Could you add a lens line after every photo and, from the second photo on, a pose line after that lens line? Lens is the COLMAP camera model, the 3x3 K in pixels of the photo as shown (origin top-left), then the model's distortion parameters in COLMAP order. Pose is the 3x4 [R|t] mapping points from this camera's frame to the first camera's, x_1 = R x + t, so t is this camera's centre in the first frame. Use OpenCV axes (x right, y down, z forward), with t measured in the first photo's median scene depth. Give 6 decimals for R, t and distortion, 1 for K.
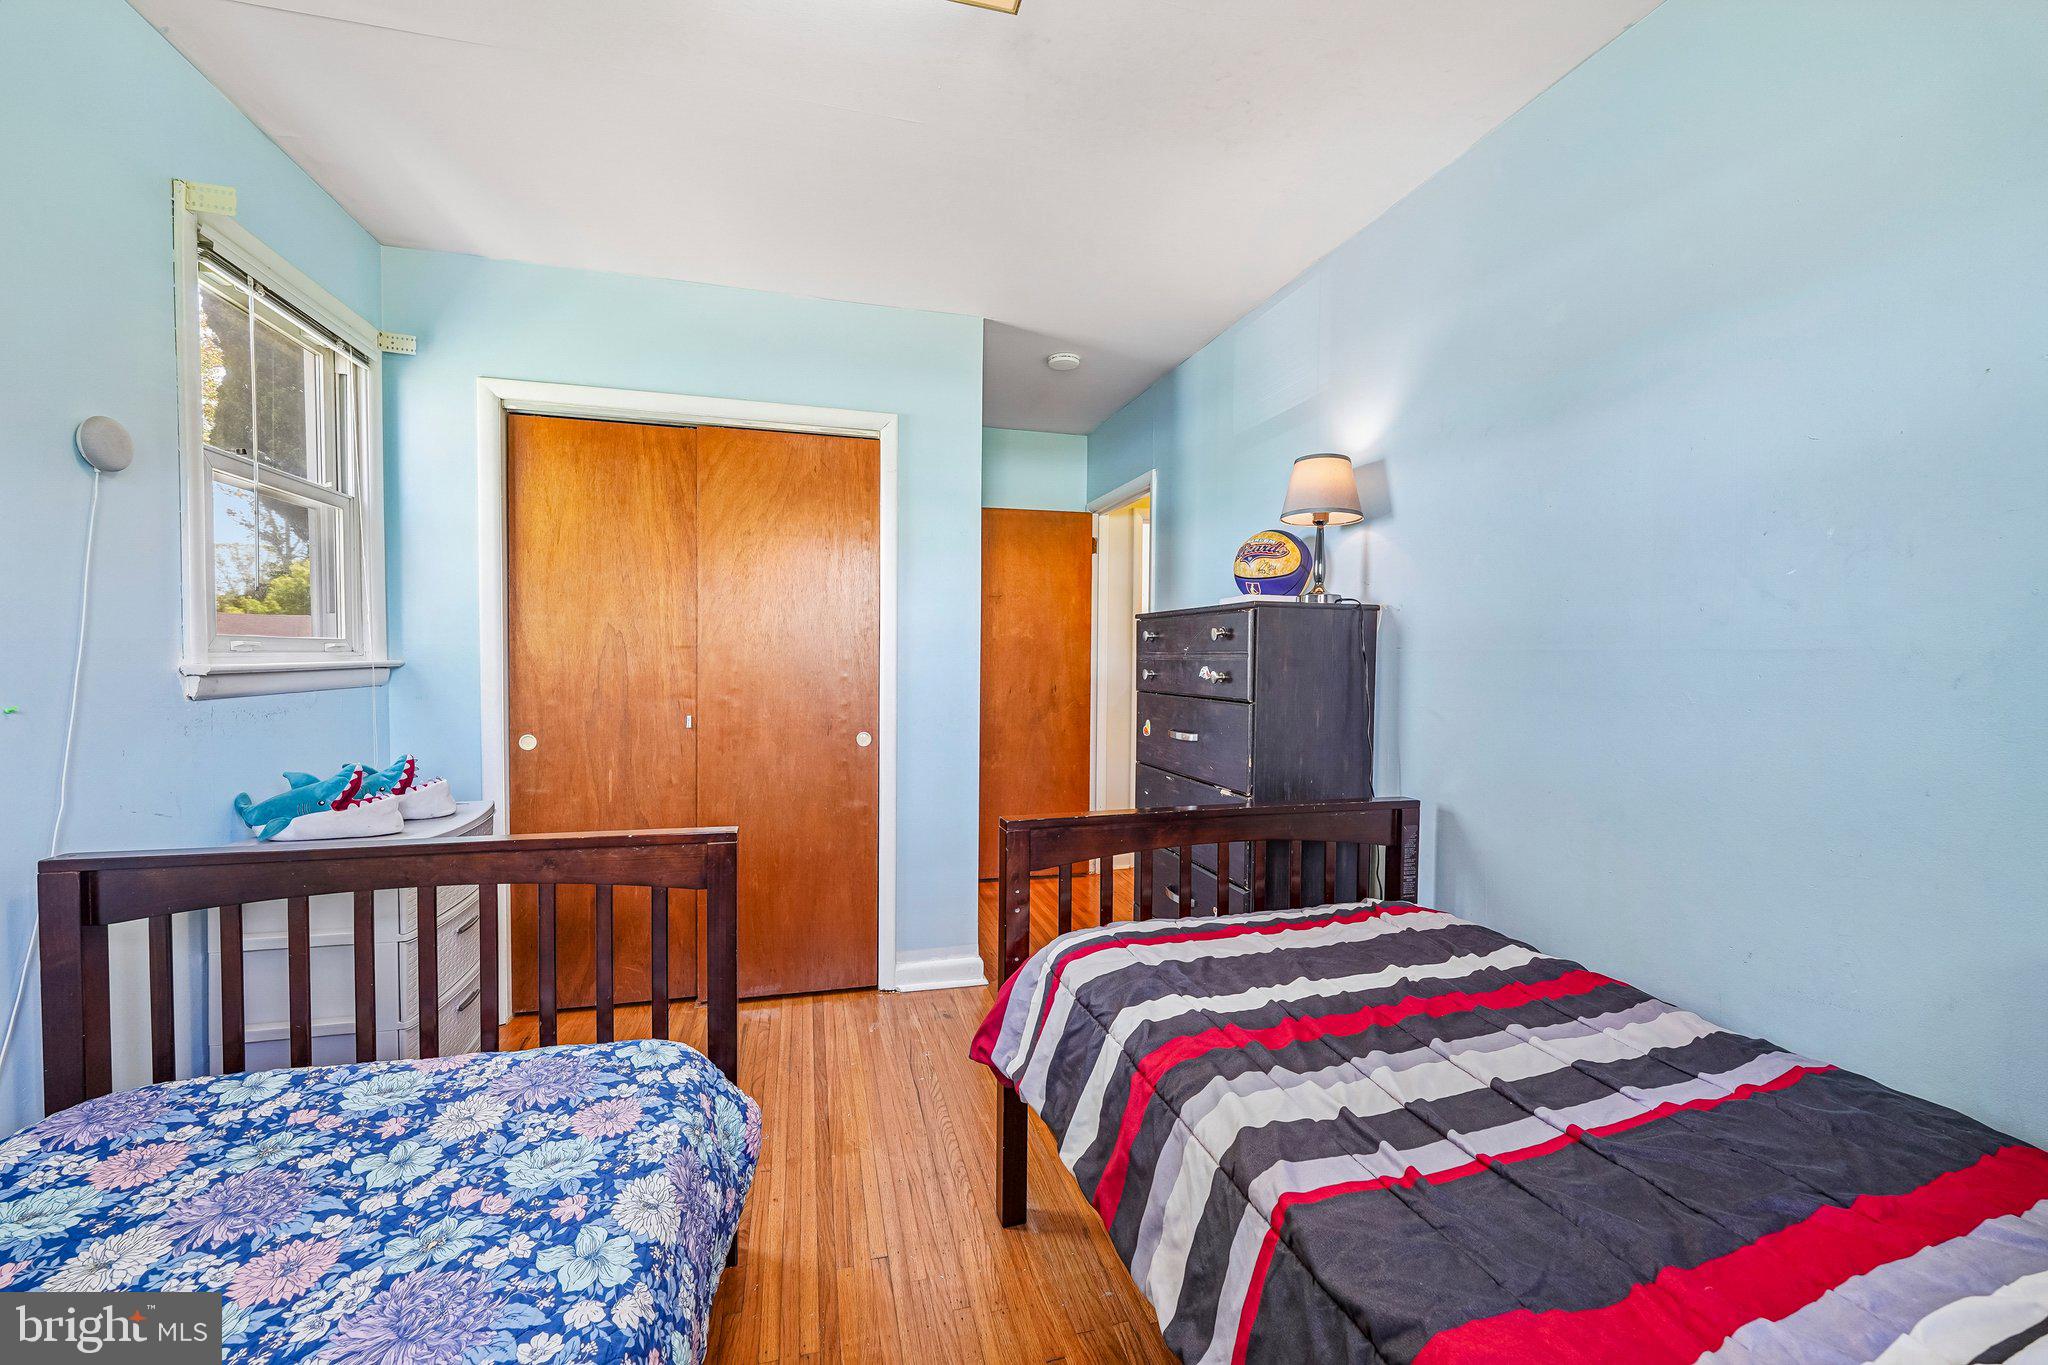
lens RADIAL K [[818.6, 0, 1024.0], [0, 818.6, 682.5], [0, 0, 1]] dist [0.000779, -0.000216]
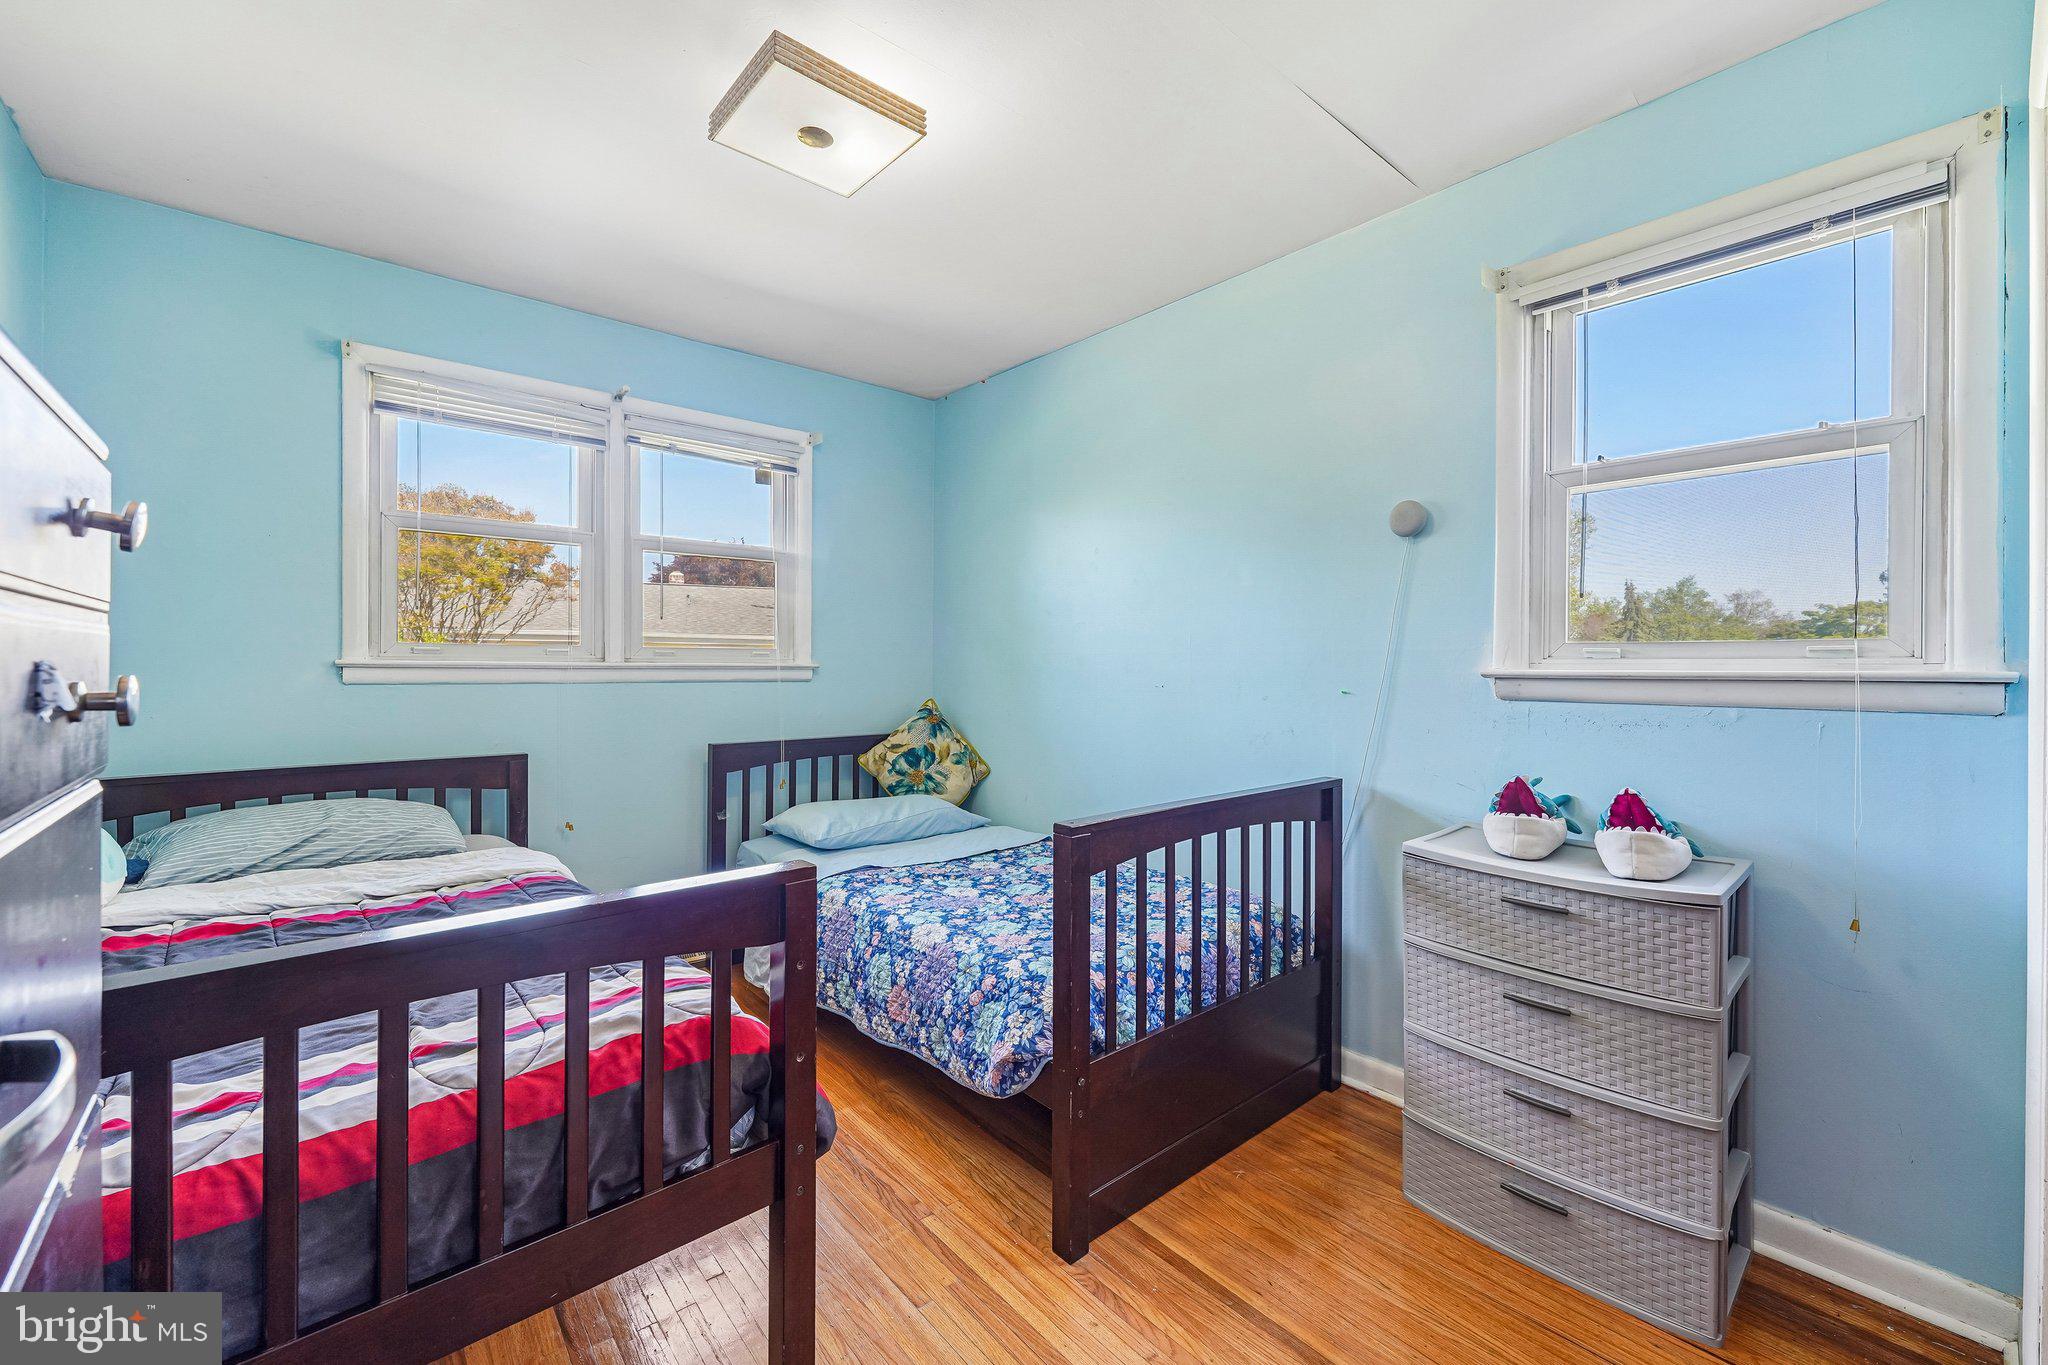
lens RADIAL K [[818.6, 0, 1024.0], [0, 818.6, 682.5], [0, 0, 1]] dist [0.000779, -0.000216]
pose [[-0.903725, -0.003614, -0.428098, 0.131177], [-0.026348, 0.998538, 0.047192, -0.045161], [0.427301, 0.053928, -0.902499, 2.038522]]
